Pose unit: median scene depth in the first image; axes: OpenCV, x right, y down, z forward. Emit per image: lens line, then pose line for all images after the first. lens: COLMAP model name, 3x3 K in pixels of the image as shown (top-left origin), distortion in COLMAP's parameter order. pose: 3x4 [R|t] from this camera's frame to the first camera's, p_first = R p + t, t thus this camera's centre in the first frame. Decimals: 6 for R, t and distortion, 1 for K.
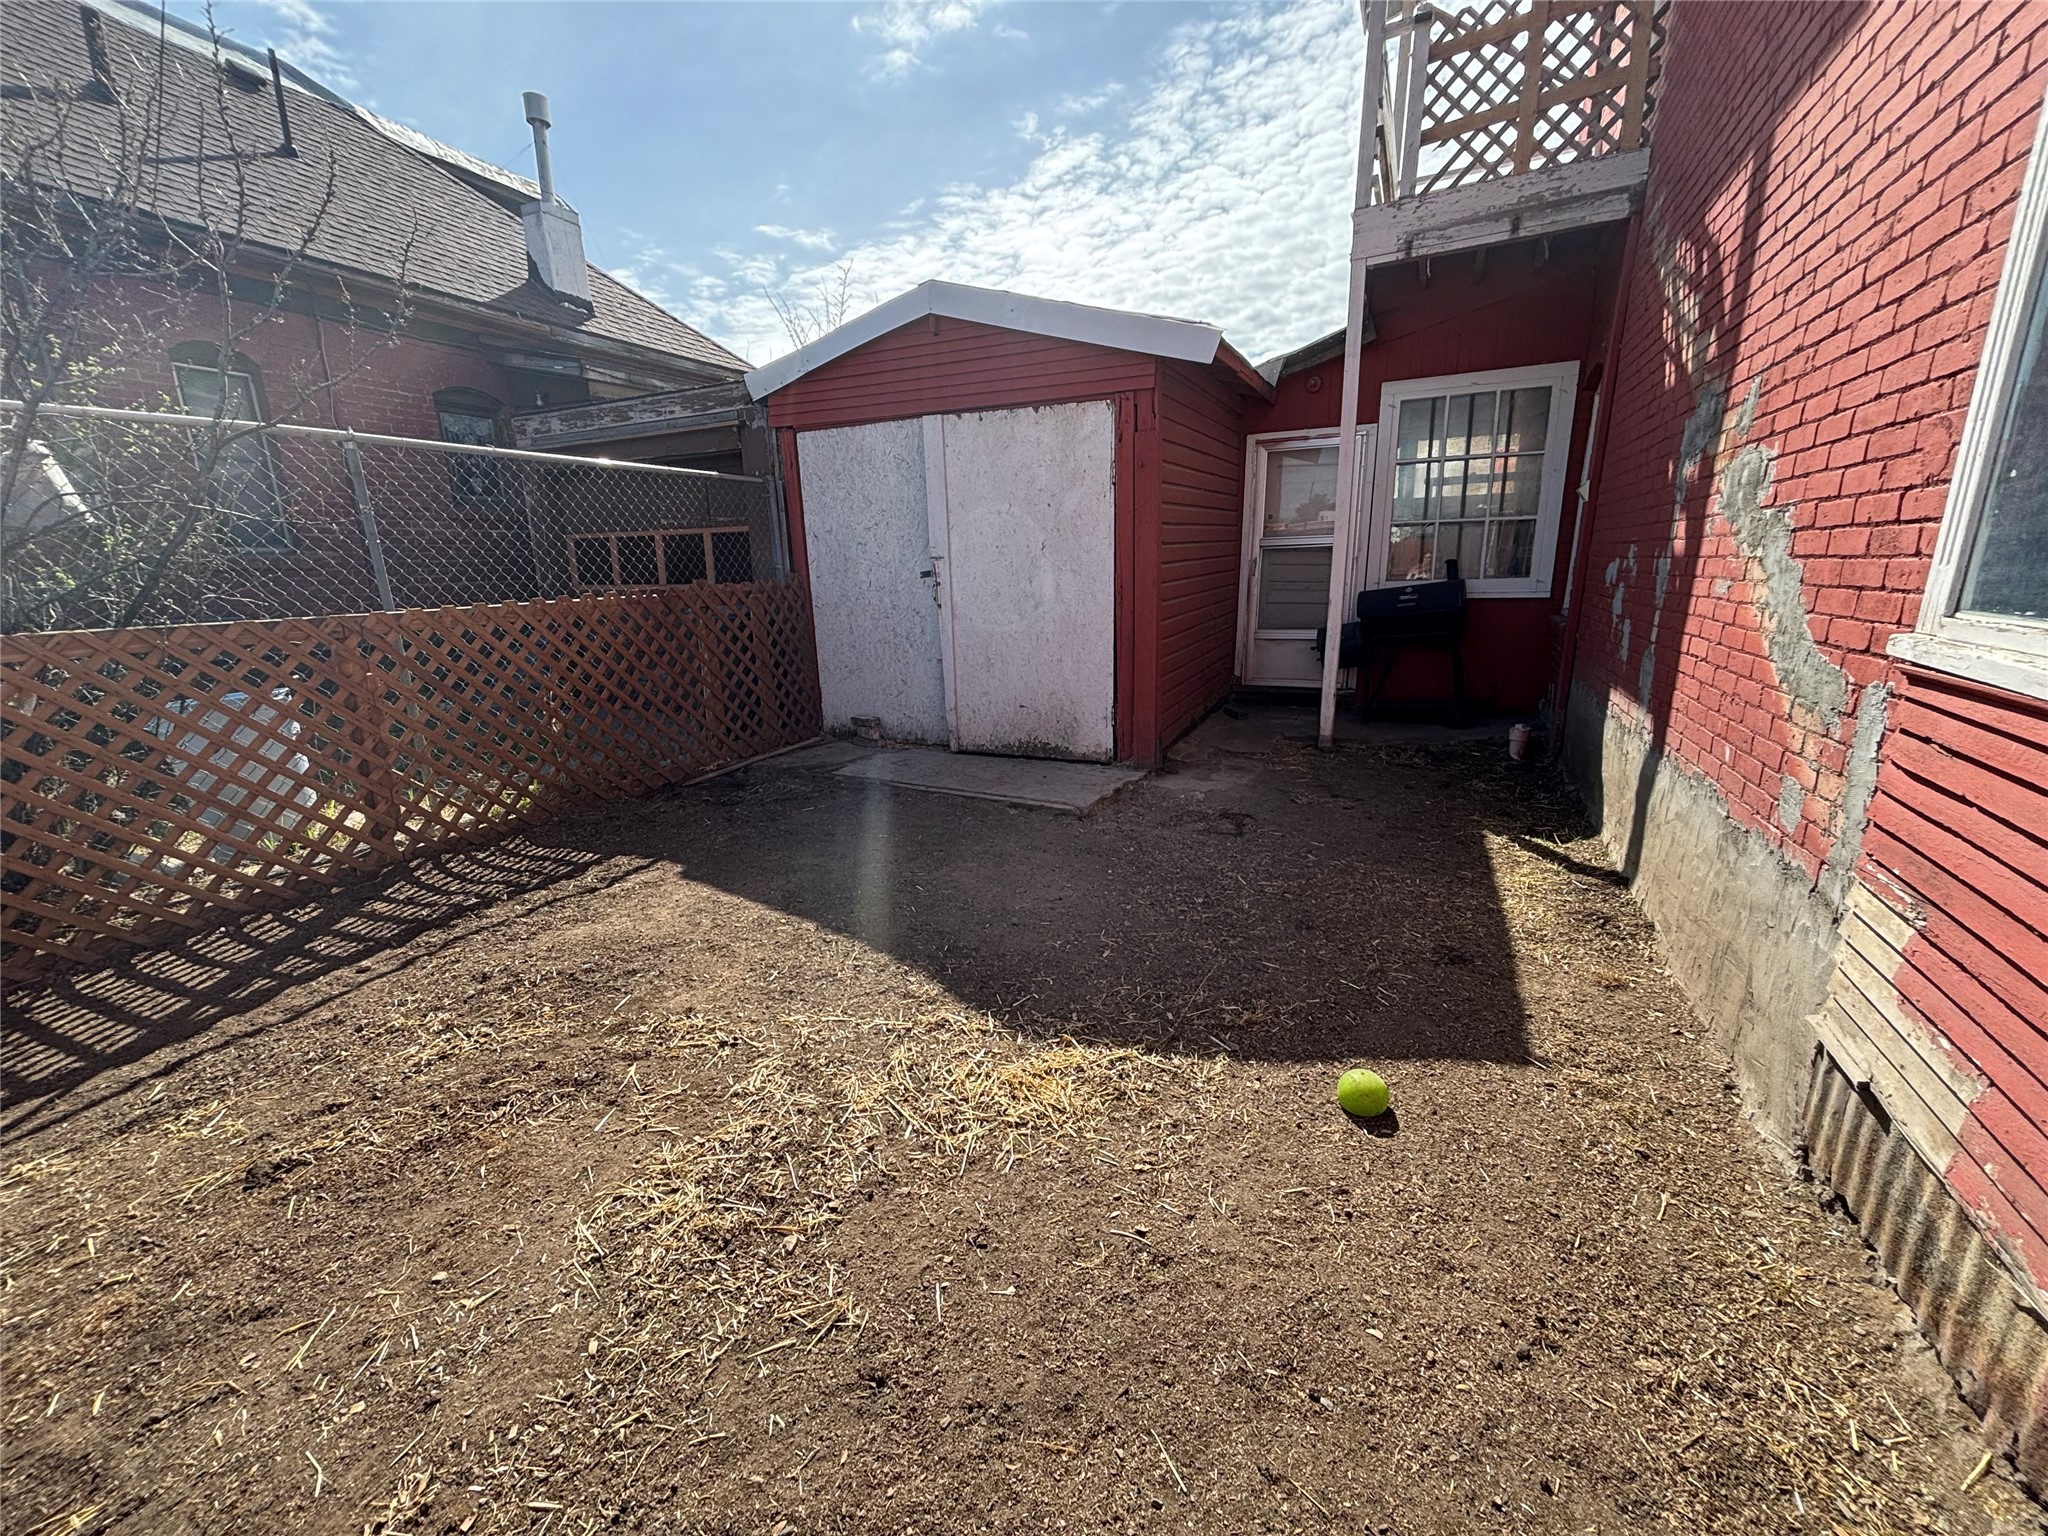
lens RADIAL K [[816.9, 0, 1033.2], [0, 816.9, 770.4], [0, 0, 1]] dist [-0.006401, 0.001455]
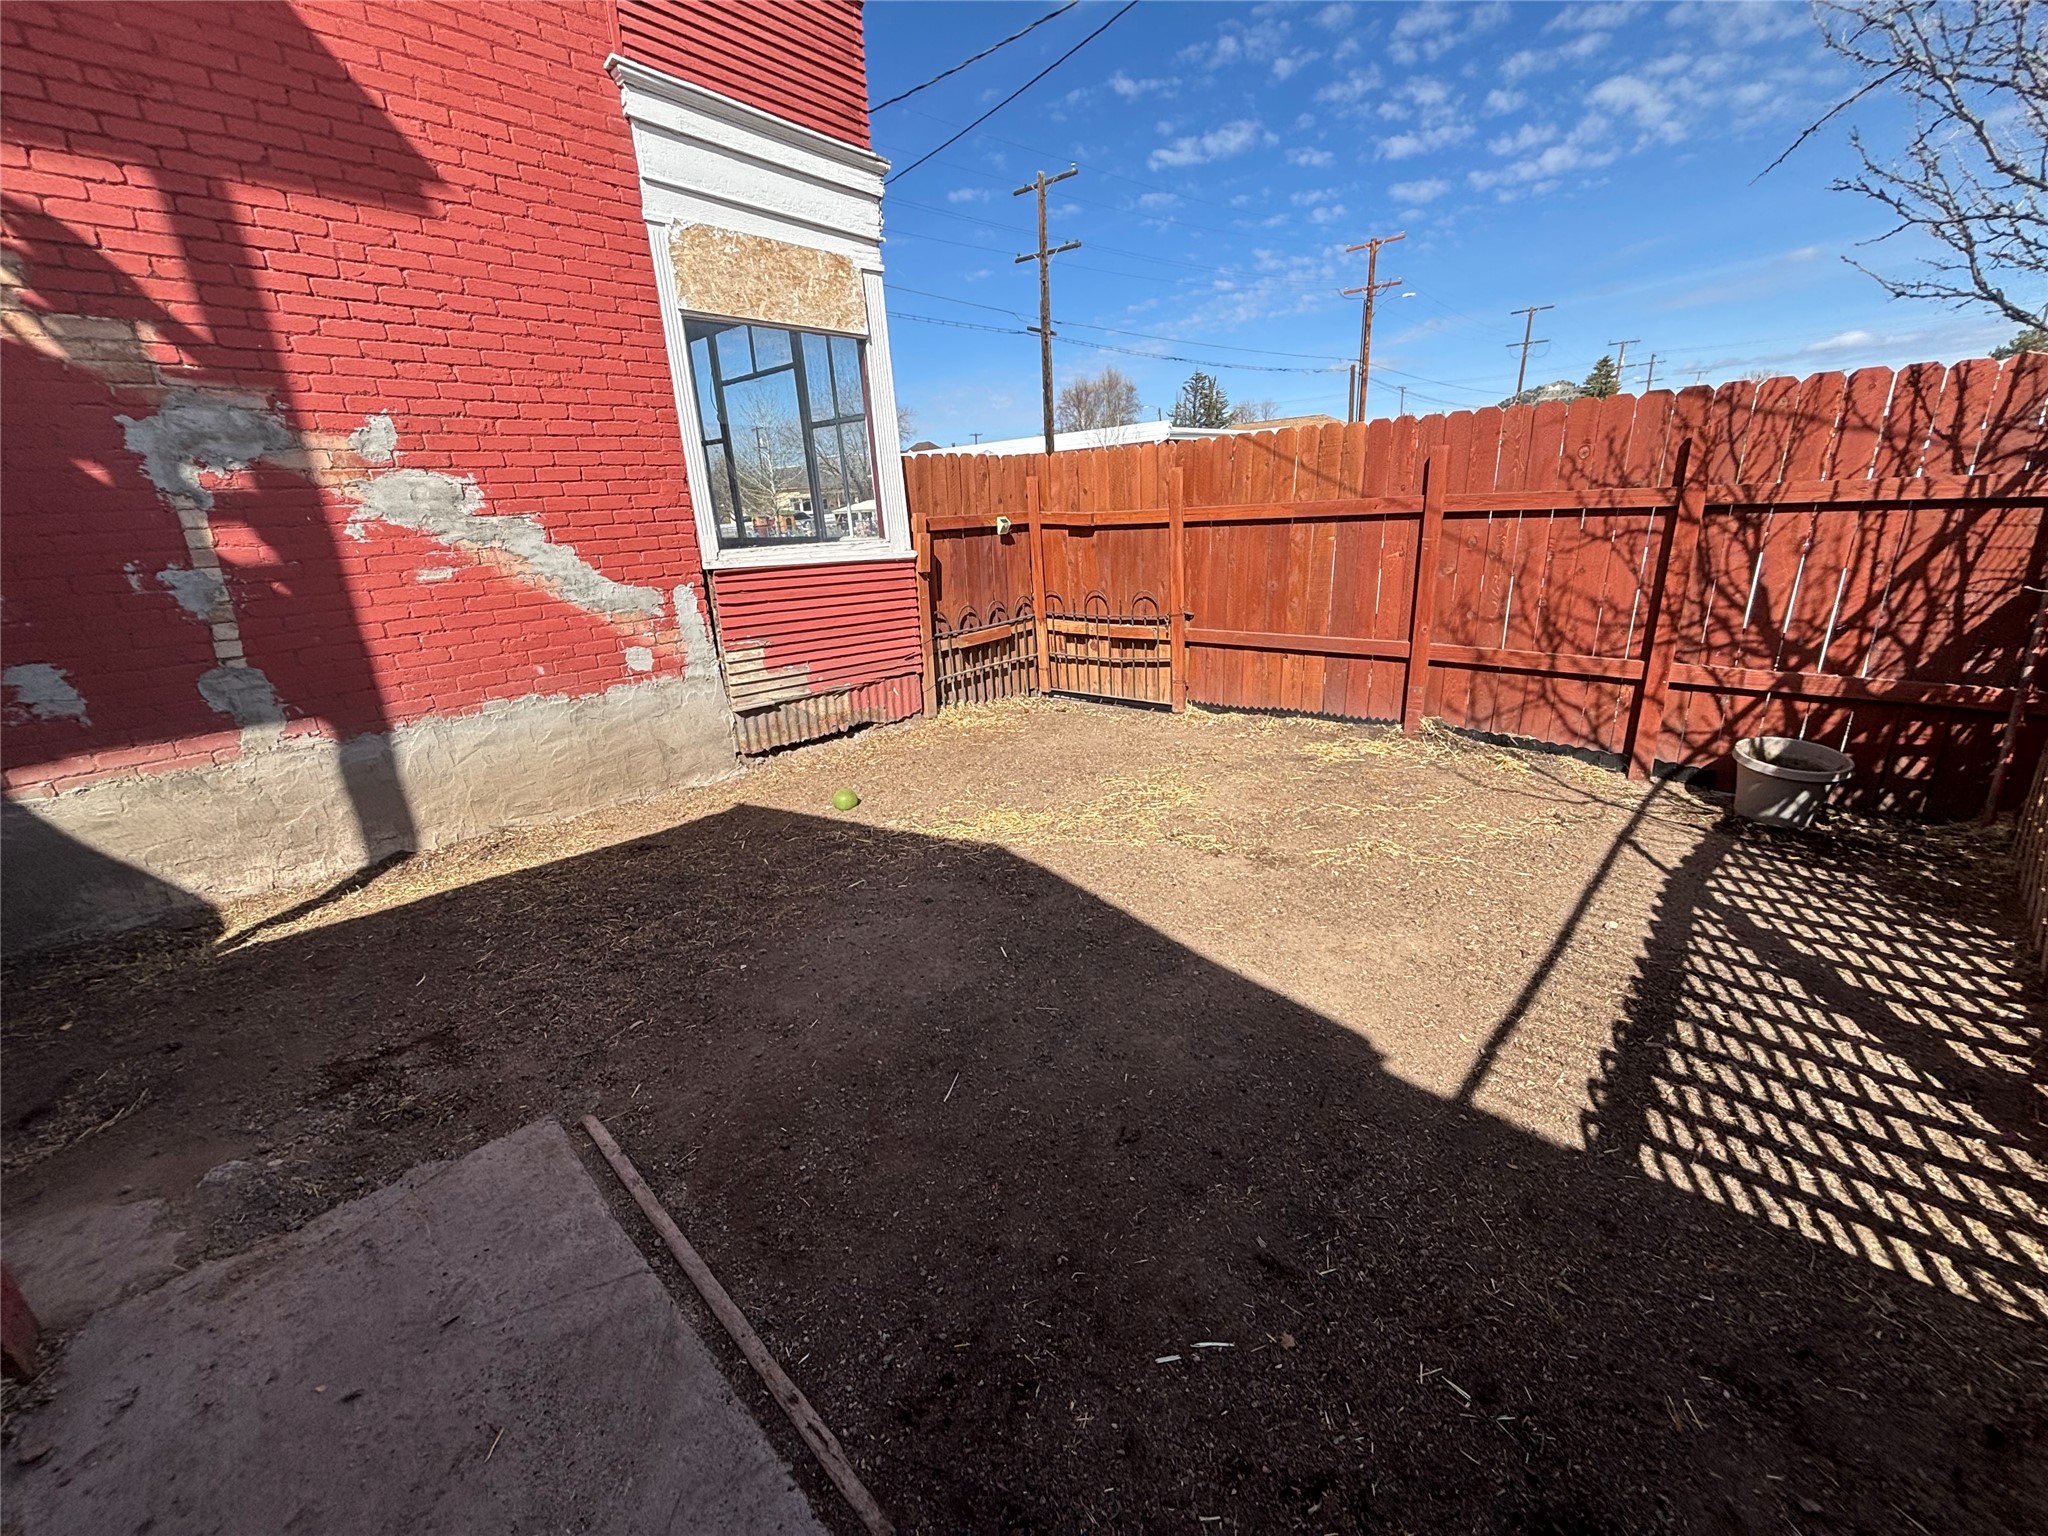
lens RADIAL K [[816.9, 0, 1020.3], [0, 816.9, 763.0], [0, 0, 1]] dist [-0.006401, 0.001455]
pose [[-0.945886, -0.037465, 0.322329, -0.304917], [0.140706, 0.847722, 0.511438, -0.306428], [-0.292406, 0.529116, -0.796577, 1.167748]]
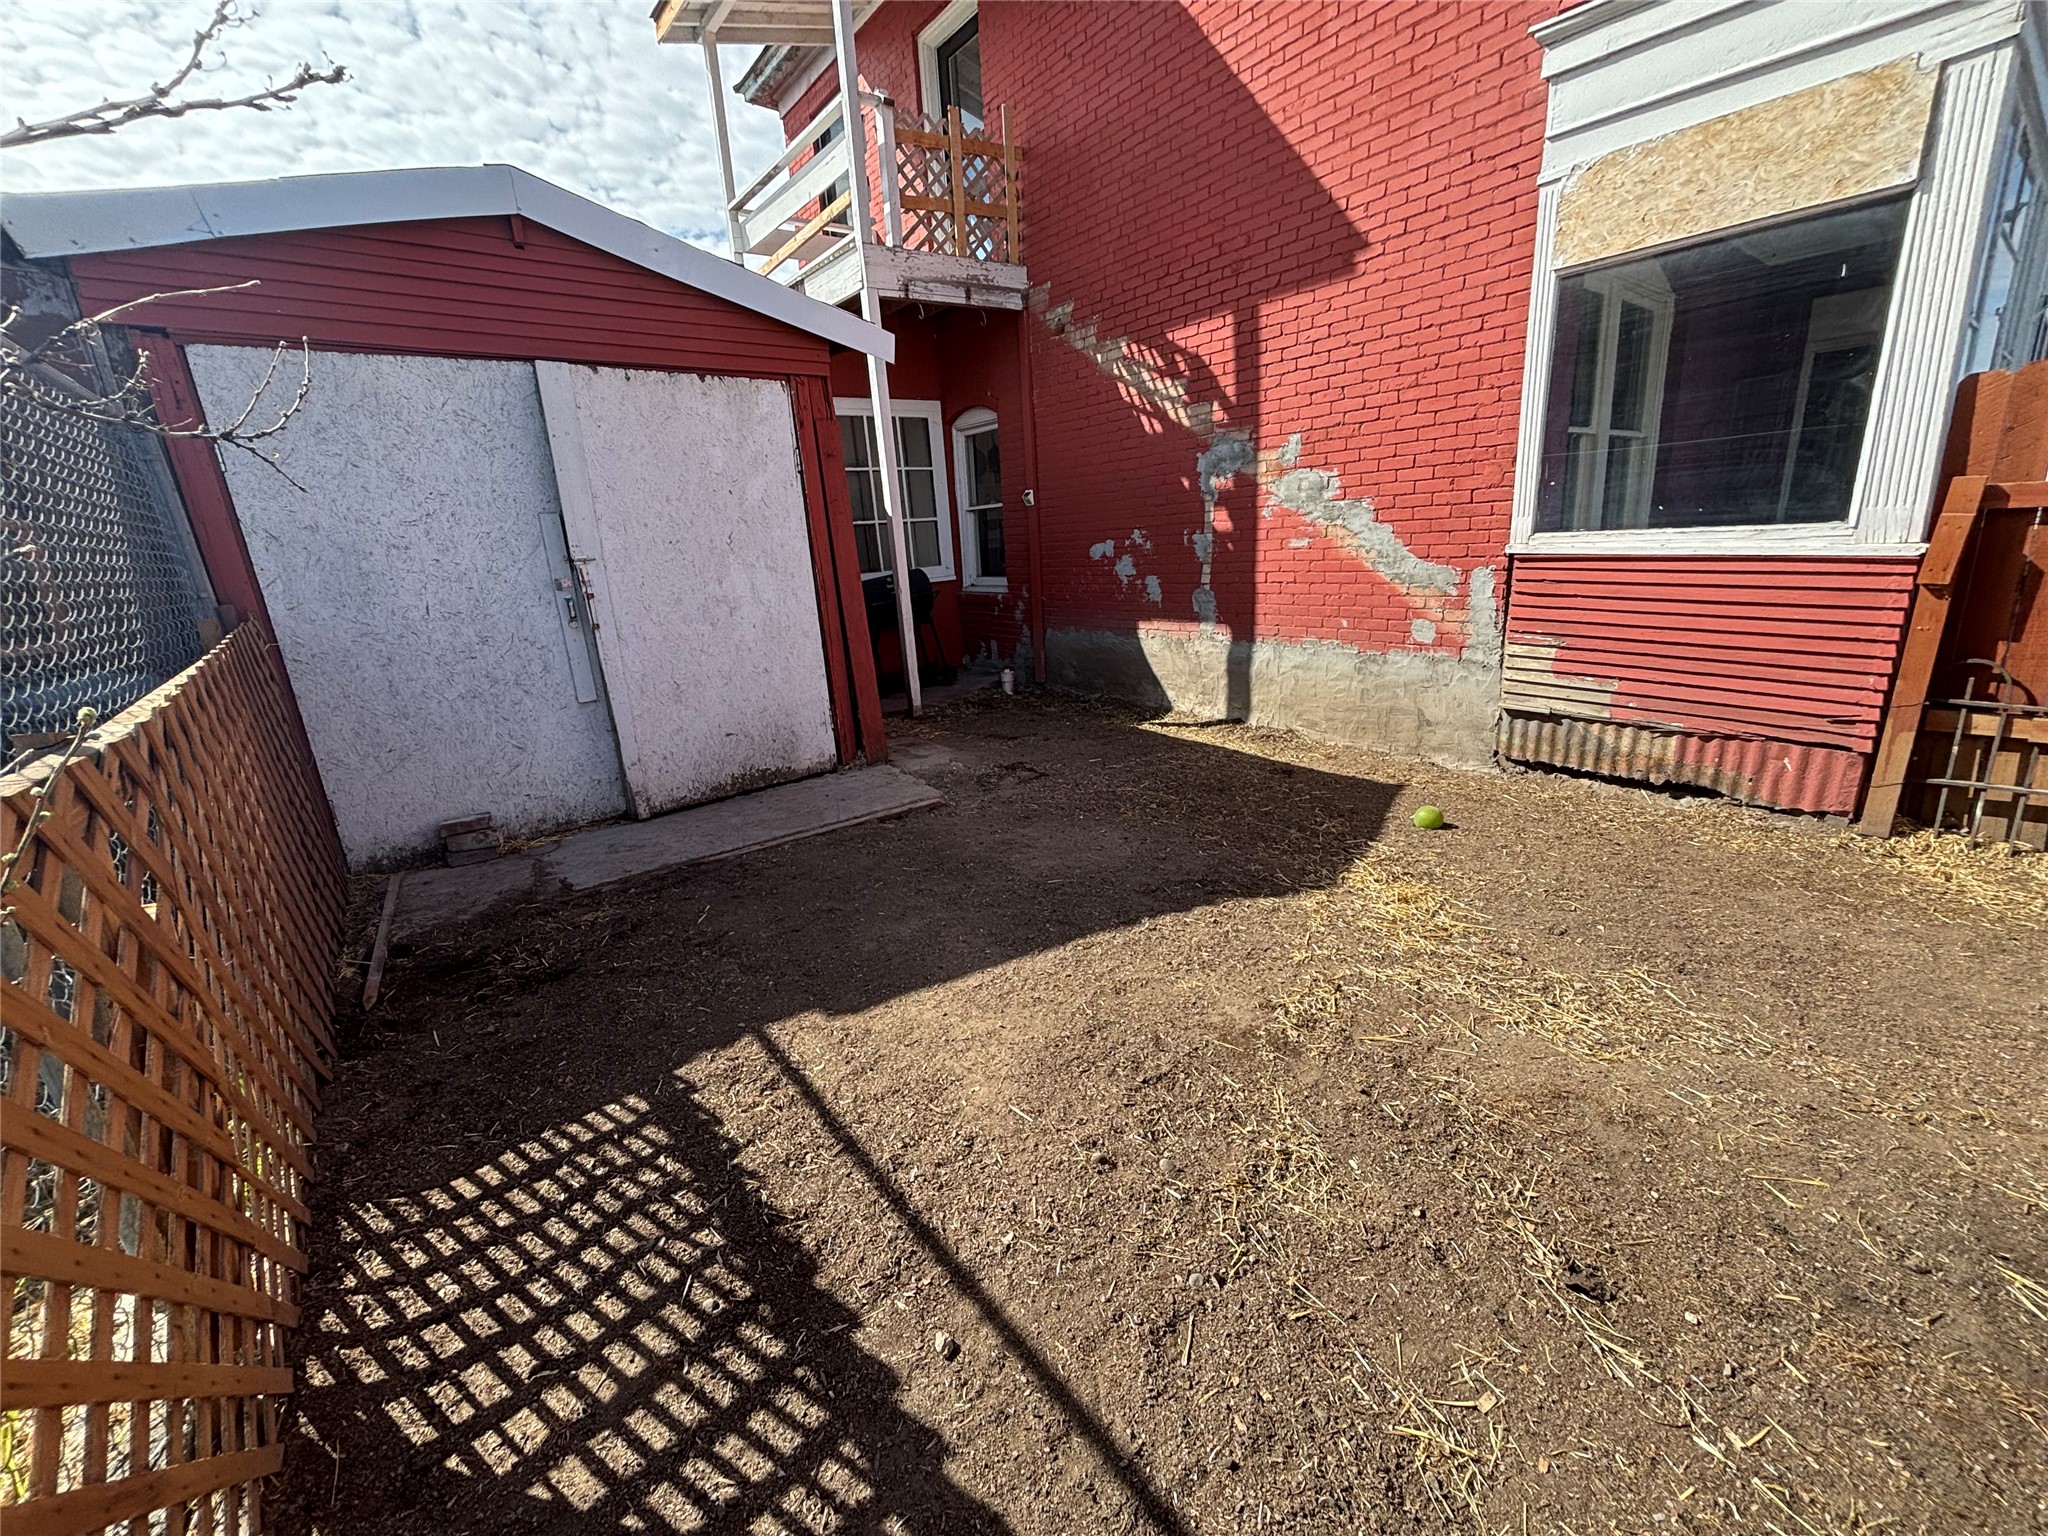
lens RADIAL K [[816.9, 0, 1024.0], [0, 816.9, 761.6], [0, 0, 1]] dist [-0.006401, 0.001455]
pose [[0.447072, -0.244625, 0.860398, -0.727826], [0.272000, 0.953508, 0.129764, -0.095120], [-0.852140, 0.176014, 0.492824, 0.414966]]
